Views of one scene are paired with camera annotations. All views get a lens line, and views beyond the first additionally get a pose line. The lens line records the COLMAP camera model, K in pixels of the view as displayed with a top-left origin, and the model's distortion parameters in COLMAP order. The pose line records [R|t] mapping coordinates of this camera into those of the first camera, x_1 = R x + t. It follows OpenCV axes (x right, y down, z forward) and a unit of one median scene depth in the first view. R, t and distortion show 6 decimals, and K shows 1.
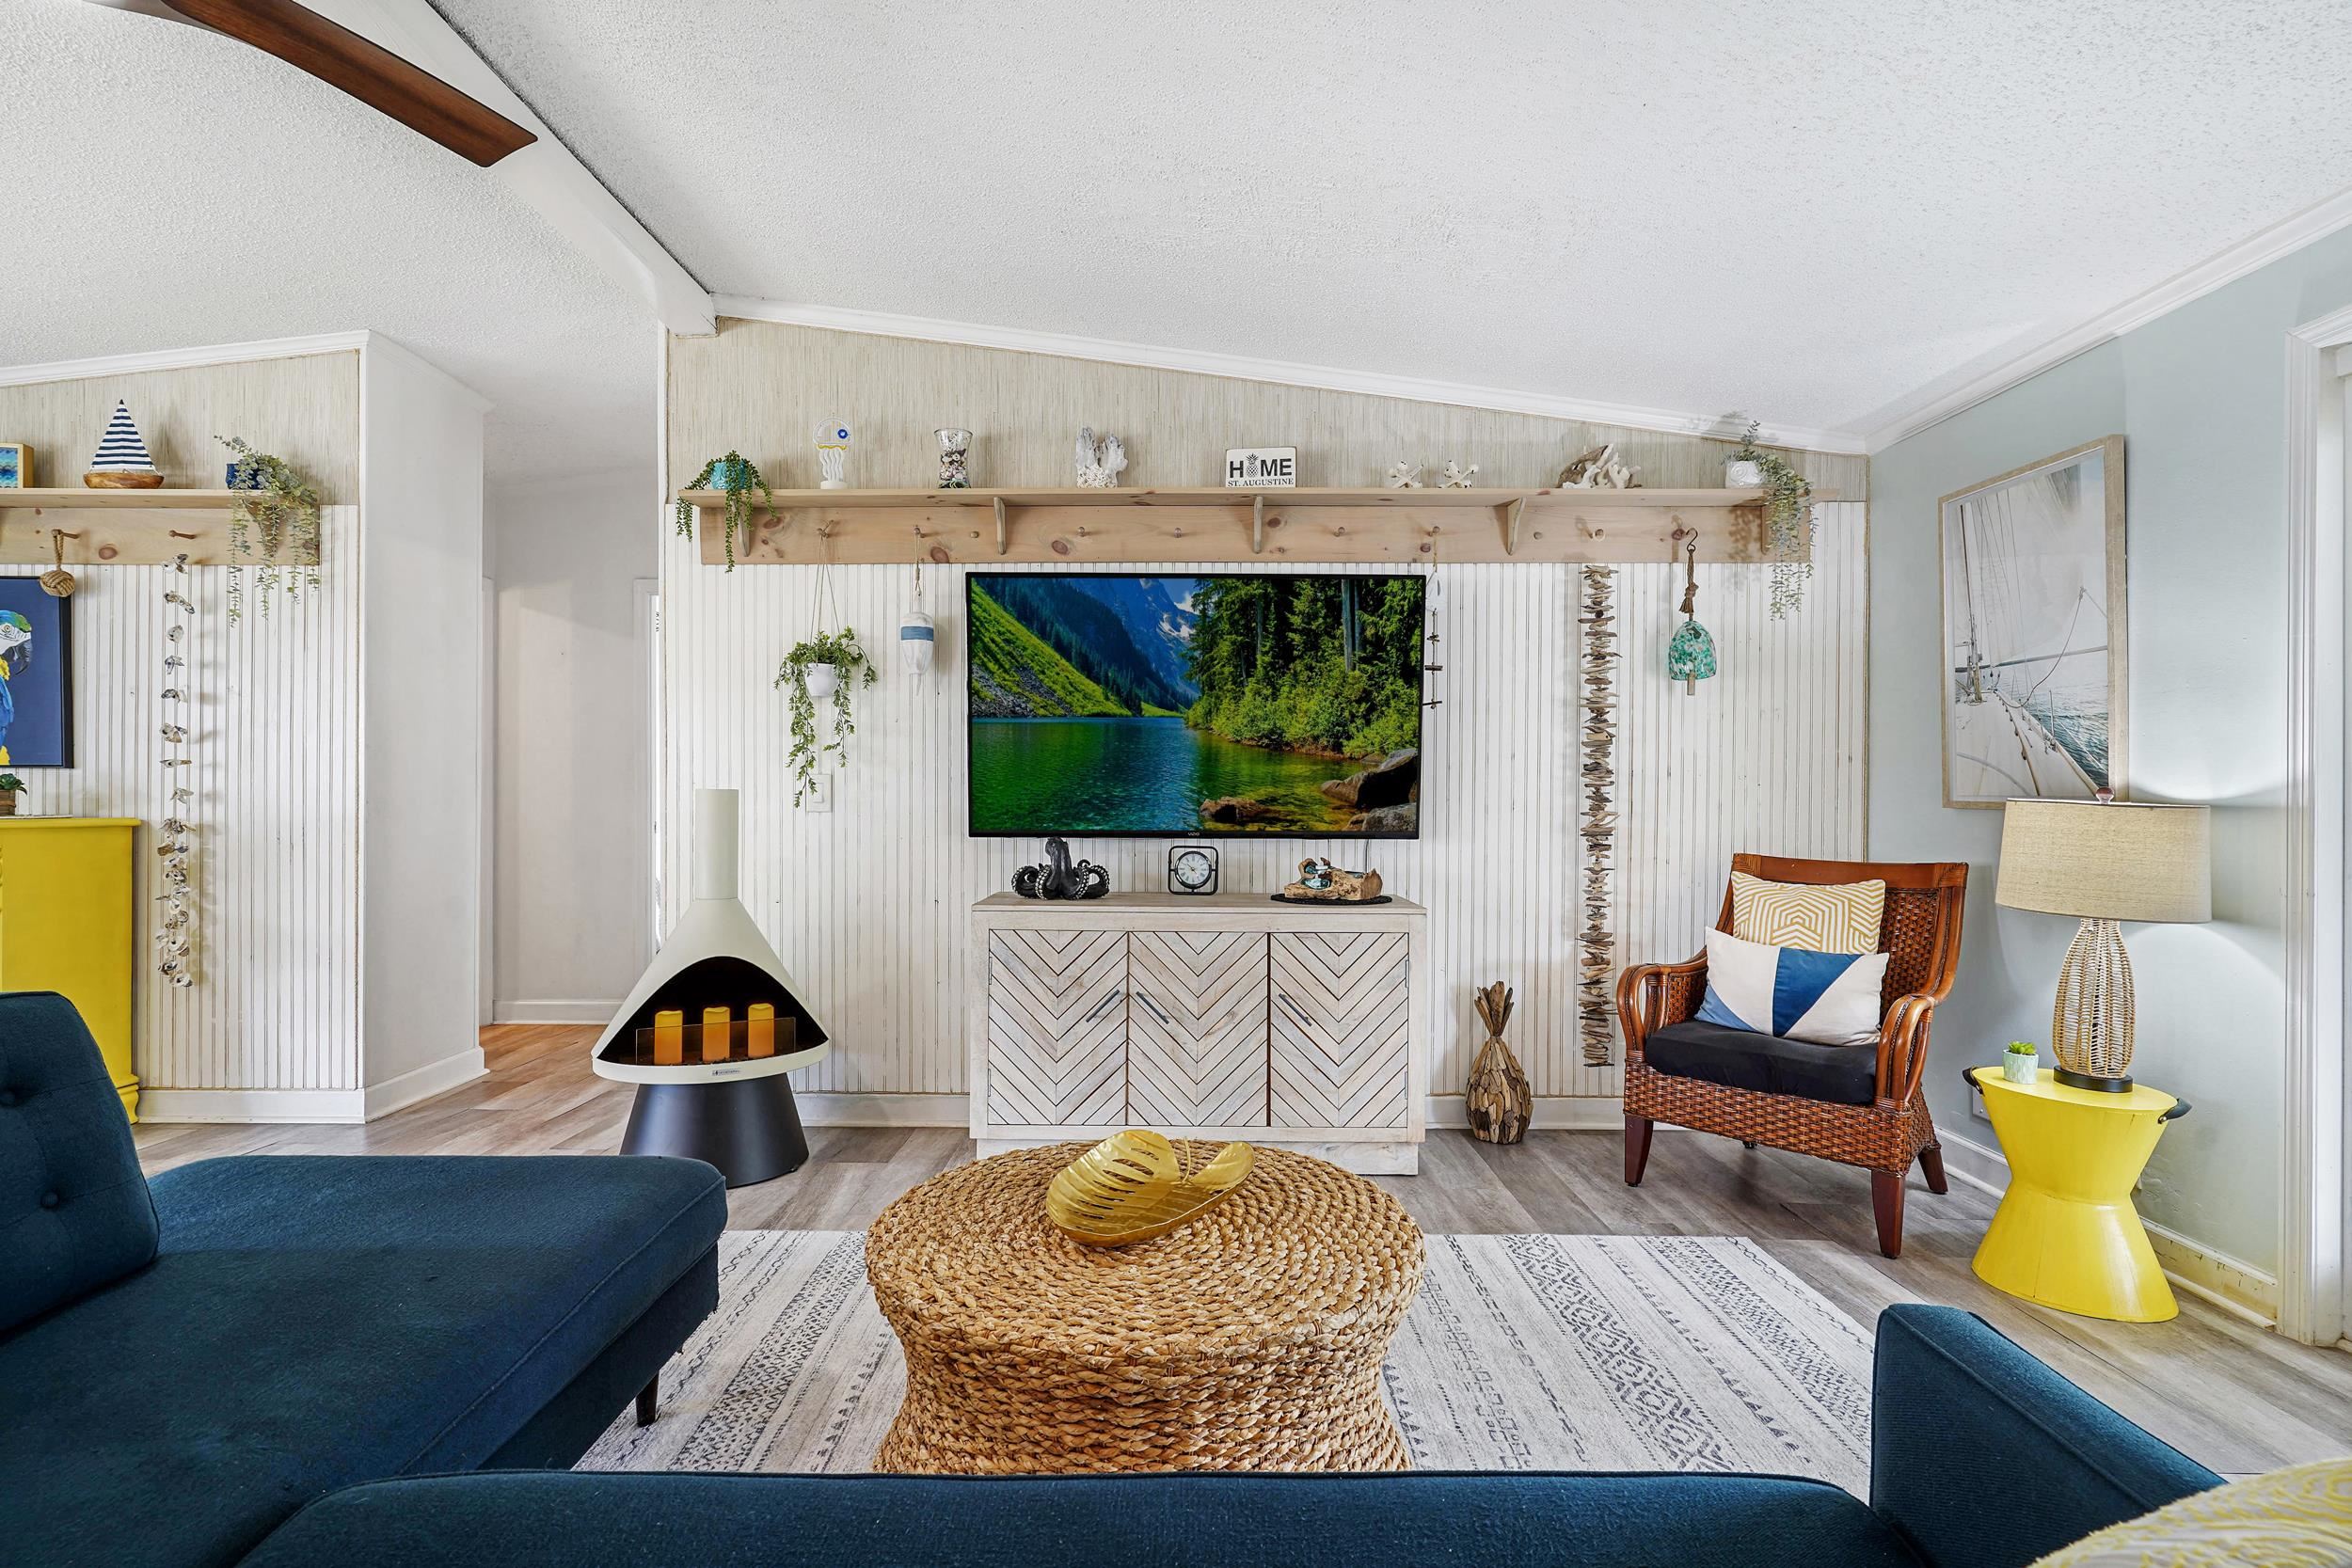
lens RADIAL K [[1135.4, 0, 1160.8], [0, 1135.4, 795.0], [0, 0, 1]] dist [-0.005087, 0.001581]
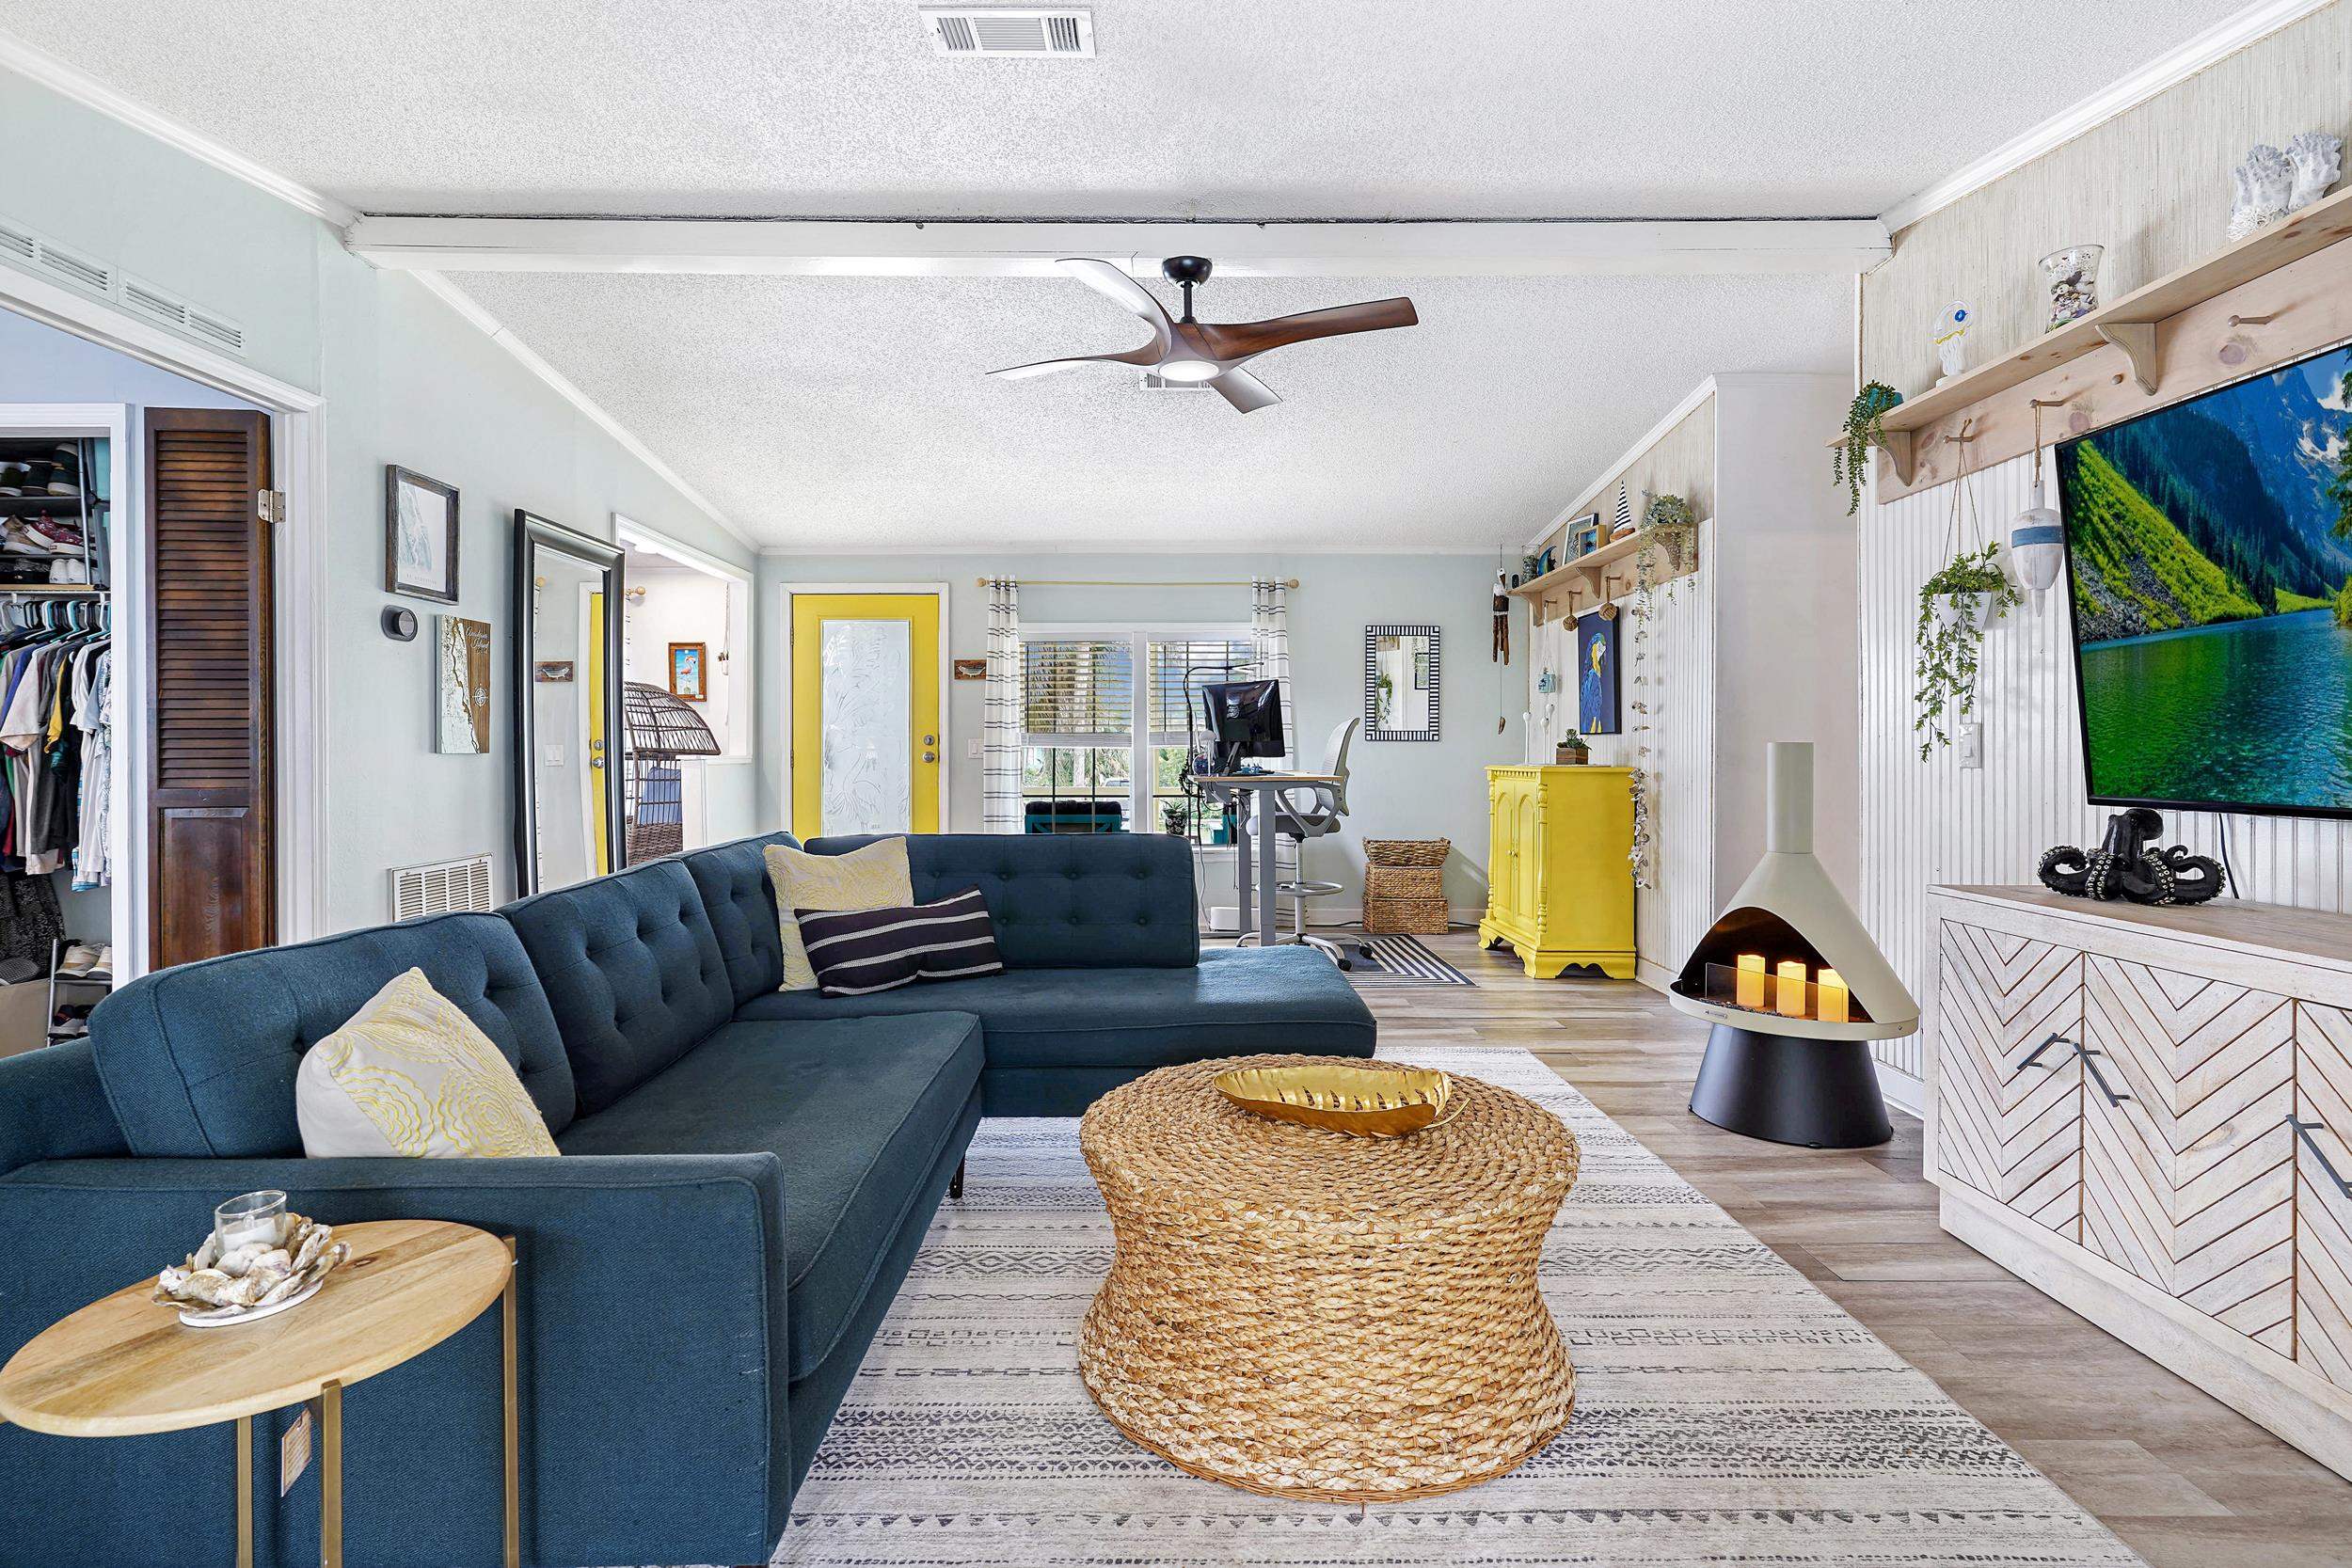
lens RADIAL K [[1135.4, 0, 1189.5], [0, 1135.4, 752.7], [0, 0, 1]] dist [-0.005087, 0.001581]
pose [[0.019924, -0.003030, -0.999797, 0.542133], [-0.003392, 0.999989, -0.003099, 0.008355], [0.999796, 0.003453, 0.019914, 0.415309]]
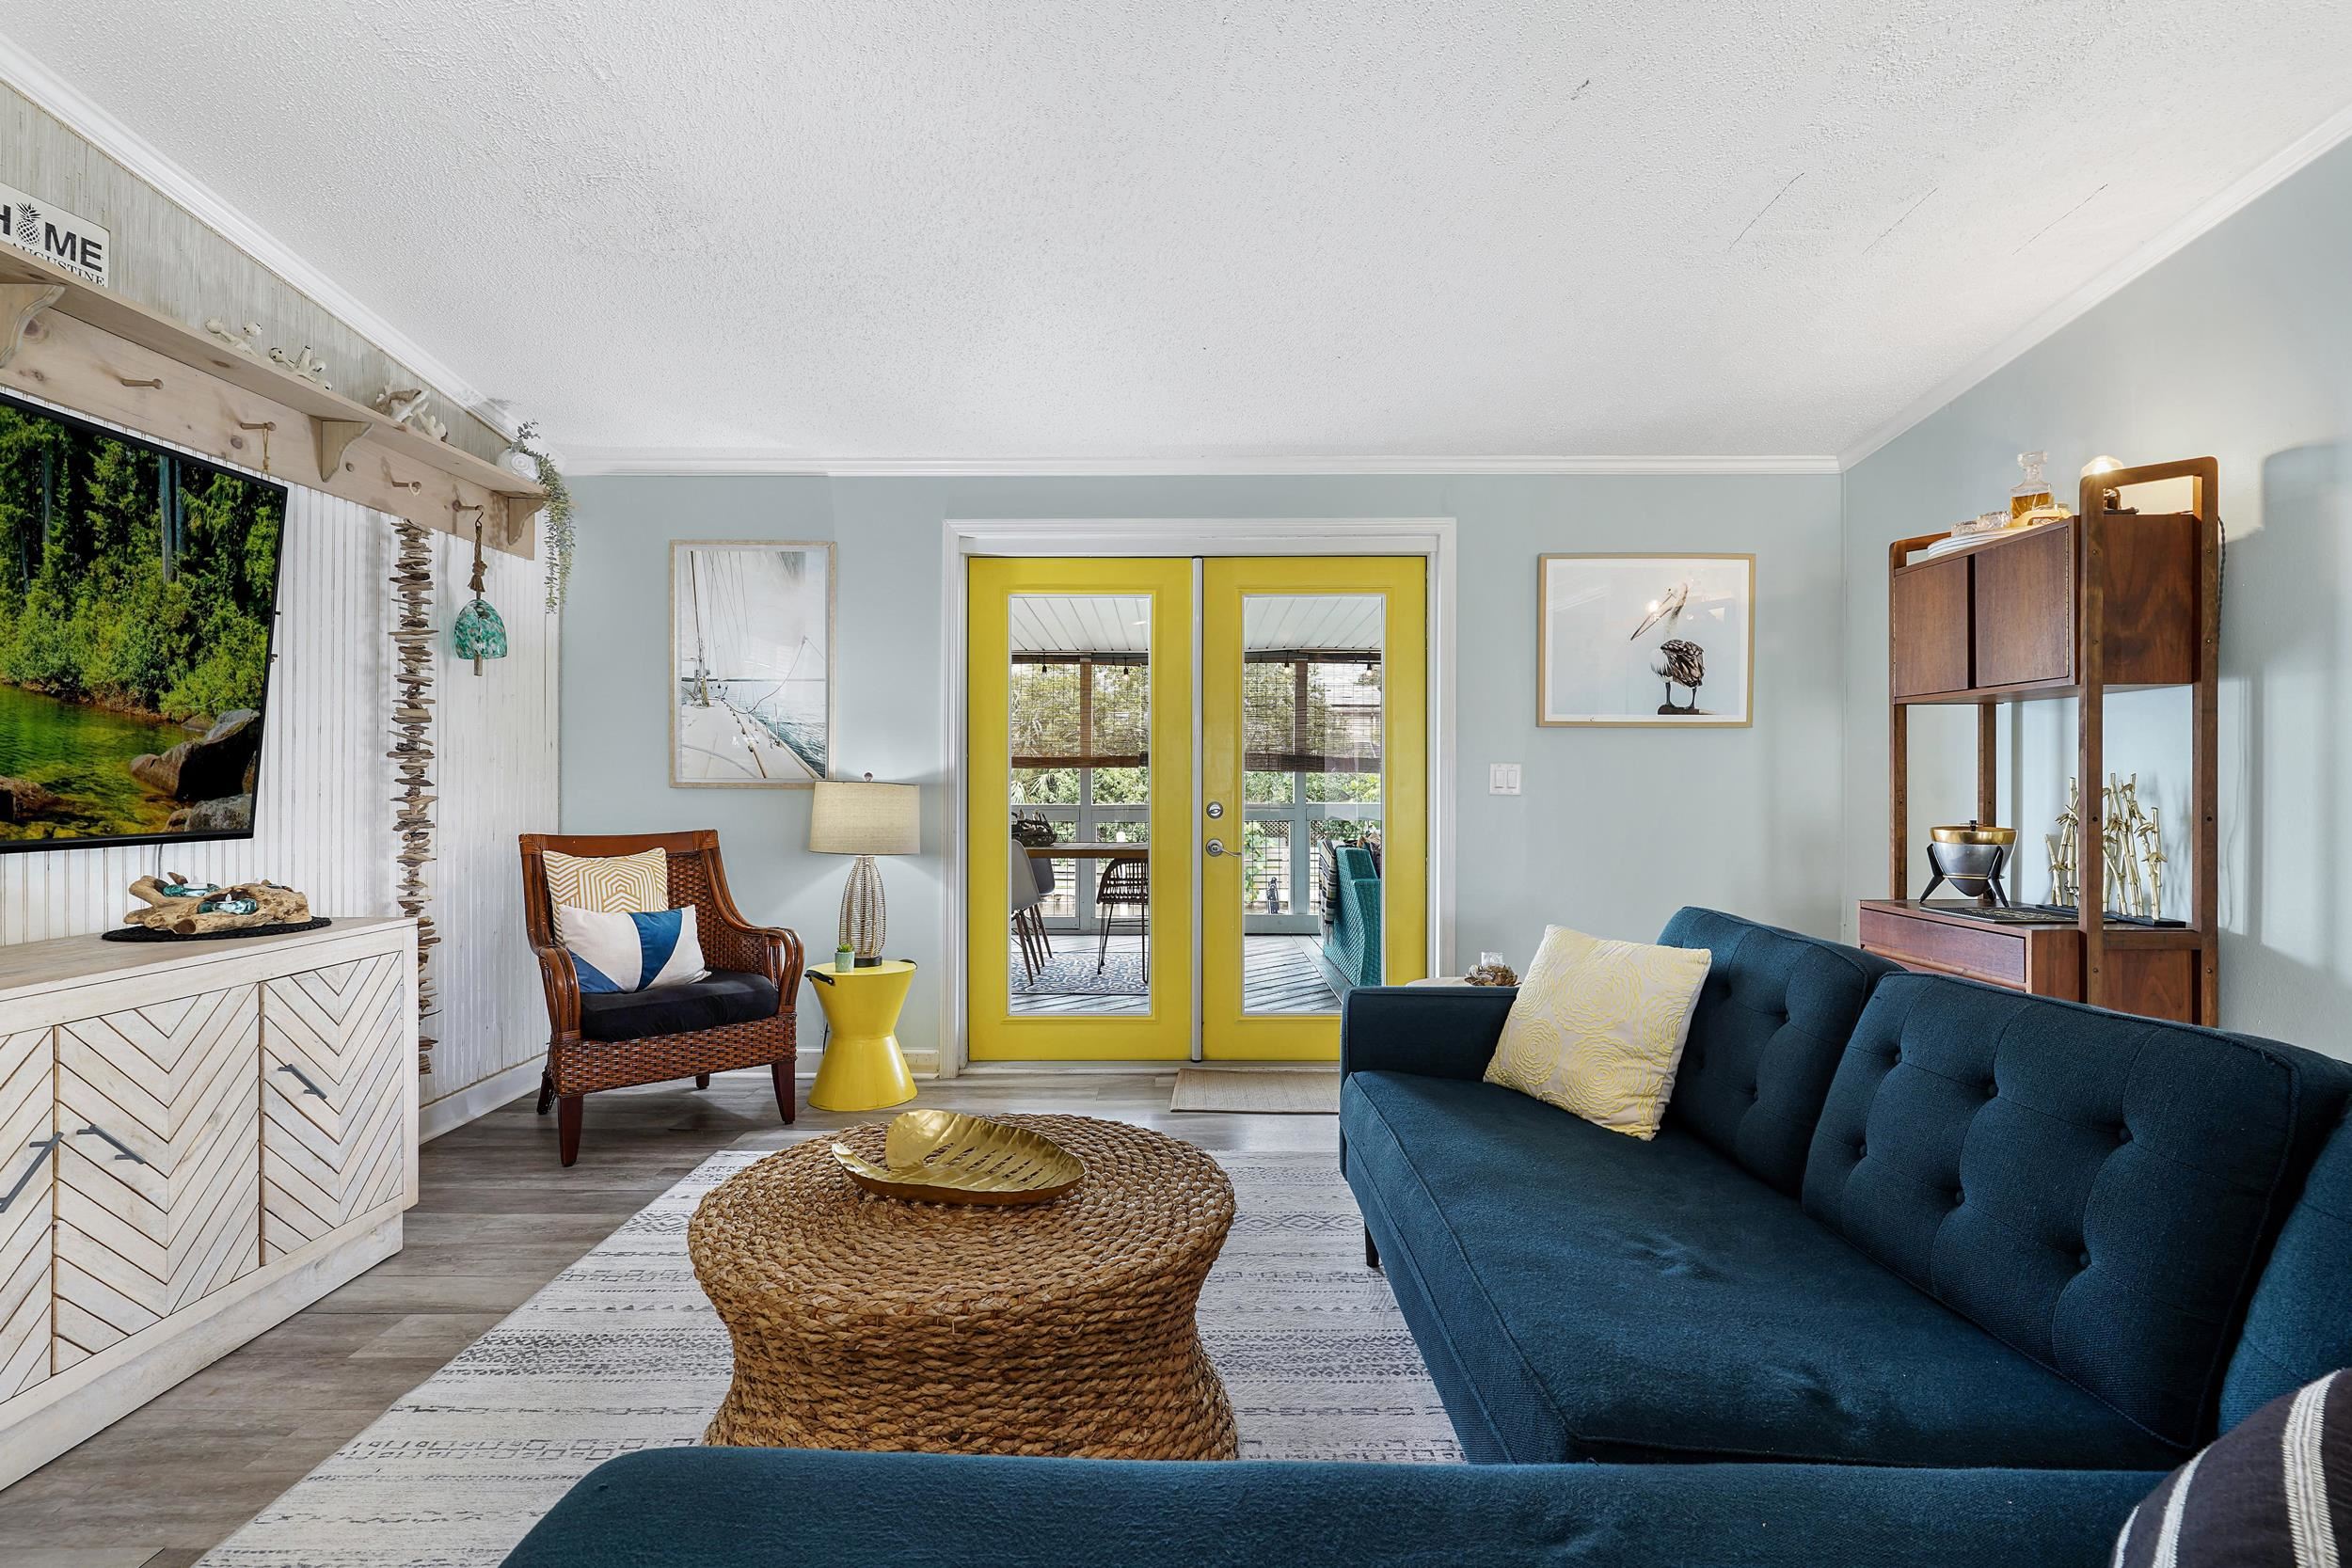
lens RADIAL K [[1135.4, 0, 1196.9], [0, 1135.4, 783.0], [0, 0, 1]] dist [-0.005087, 0.001581]
pose [[-0.014199, -0.003984, 0.999891, -0.517571], [0.002576, 0.999989, 0.004021, 0.001767], [-0.999896, 0.002633, -0.014189, 0.398136]]
